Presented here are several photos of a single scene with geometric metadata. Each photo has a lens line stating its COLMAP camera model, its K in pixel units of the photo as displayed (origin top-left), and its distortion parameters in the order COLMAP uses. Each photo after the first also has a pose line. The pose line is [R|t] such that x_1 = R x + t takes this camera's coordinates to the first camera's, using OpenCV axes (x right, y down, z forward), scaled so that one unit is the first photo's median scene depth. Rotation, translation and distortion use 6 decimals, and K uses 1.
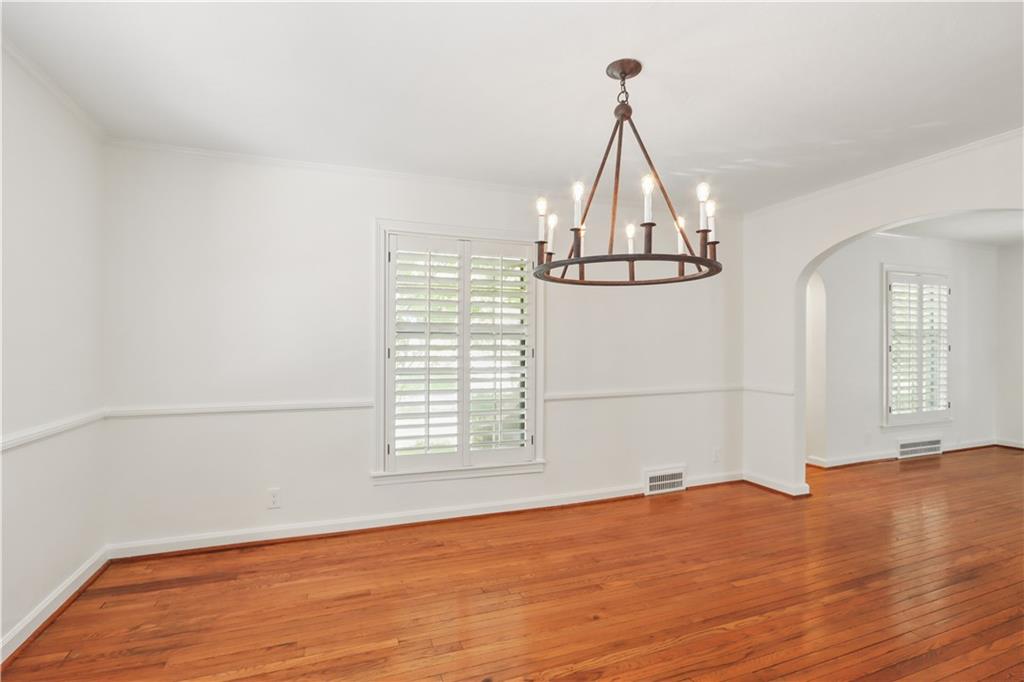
lens RADIAL K [[479.1, 0, 509.1], [0, 479.1, 340.4], [0, 0, 1]] dist [-0.012649, -0.003264]
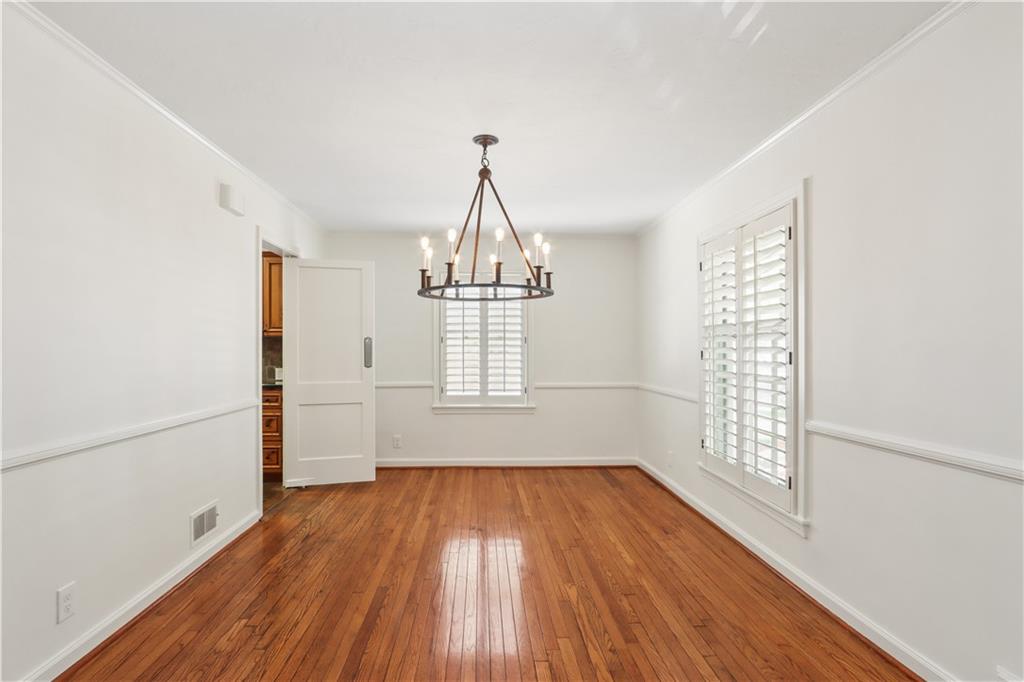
lens RADIAL K [[479.1, 0, 507.1], [0, 479.1, 343.7], [0, 0, 1]] dist [-0.012649, -0.003264]
pose [[-0.282049, -0.016207, -0.959263, 1.068089], [-0.003982, 0.999868, -0.015722, 0.020380], [0.959392, -0.000615, -0.282077, 1.023039]]
